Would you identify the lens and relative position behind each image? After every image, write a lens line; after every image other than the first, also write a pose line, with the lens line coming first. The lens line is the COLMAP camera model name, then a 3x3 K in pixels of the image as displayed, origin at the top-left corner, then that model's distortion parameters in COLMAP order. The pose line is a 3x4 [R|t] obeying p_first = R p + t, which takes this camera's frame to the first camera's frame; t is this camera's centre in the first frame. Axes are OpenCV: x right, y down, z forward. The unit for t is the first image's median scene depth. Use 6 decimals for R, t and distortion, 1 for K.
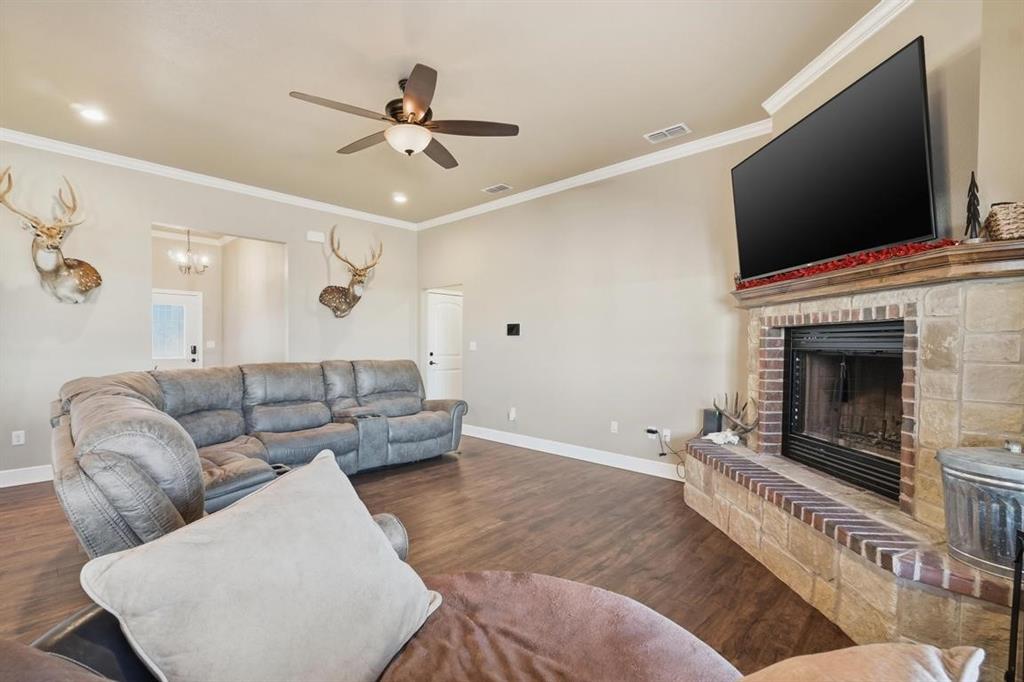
lens RADIAL K [[458.3, 0, 513.6], [0, 458.3, 357.6], [0, 0, 1]] dist [-0.008837, -0.001070]
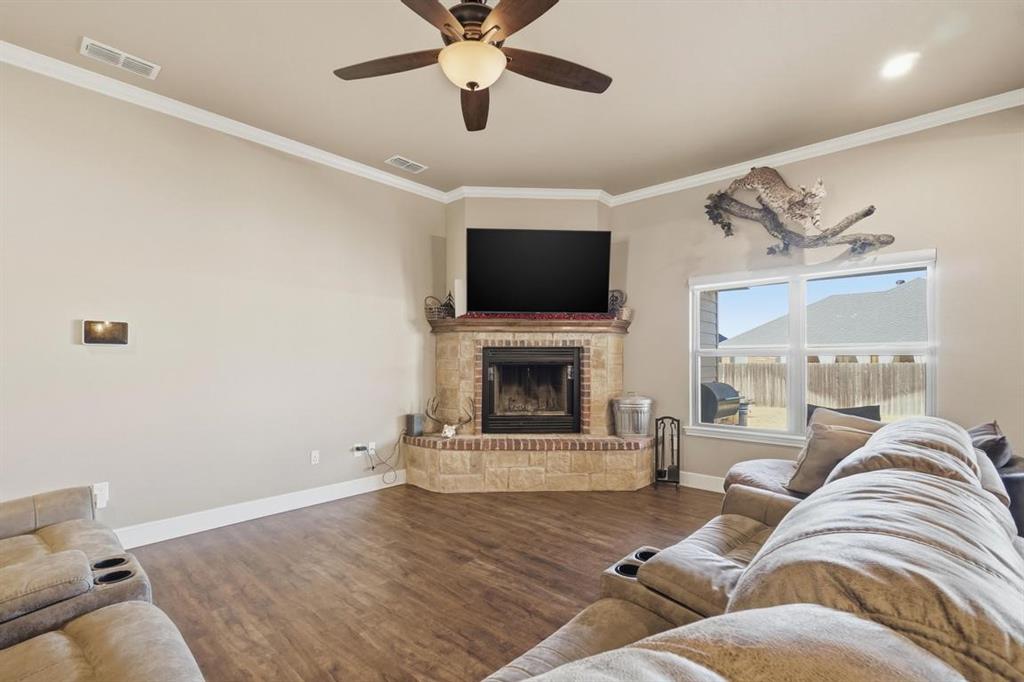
lens RADIAL K [[458.3, 0, 498.1], [0, 458.3, 355.9], [0, 0, 1]] dist [-0.008837, -0.001070]
pose [[-0.015379, -0.000291, 0.999882, -0.939442], [0.030672, 0.999529, 0.000763, -0.037779], [-0.999411, 0.030680, -0.015363, 1.004328]]
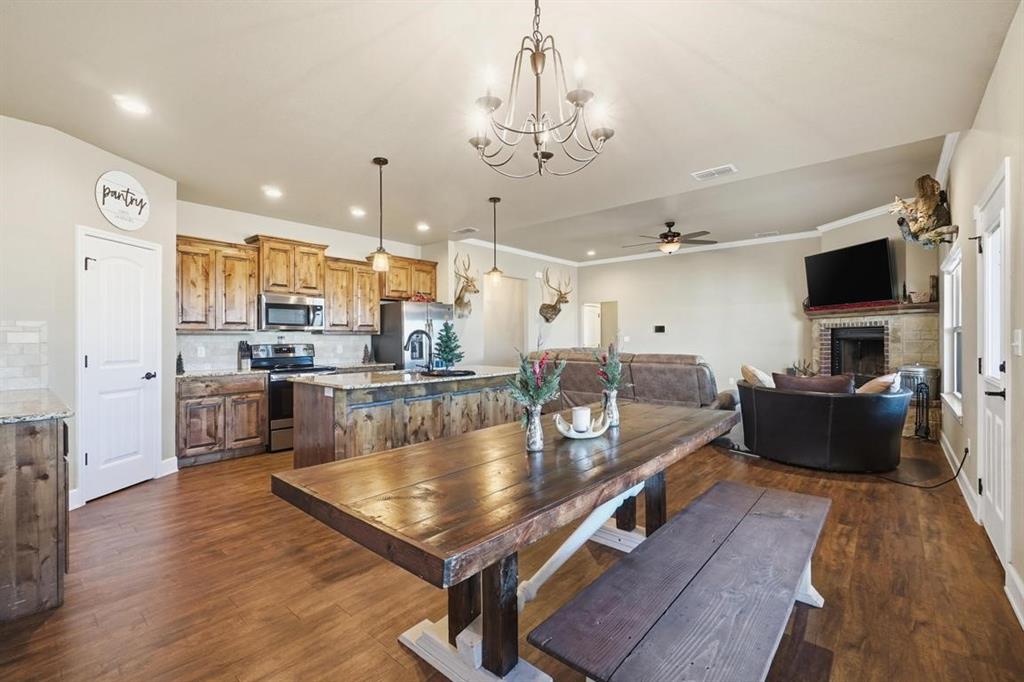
lens RADIAL K [[458.3, 0, 505.7], [0, 458.3, 340.1], [0, 0, 1]] dist [-0.008837, -0.001070]
pose [[0.999374, -0.010424, 0.033809, -1.143136], [0.011383, 0.999535, -0.028286, 0.041312], [-0.033498, 0.028653, 0.999028, -1.256938]]
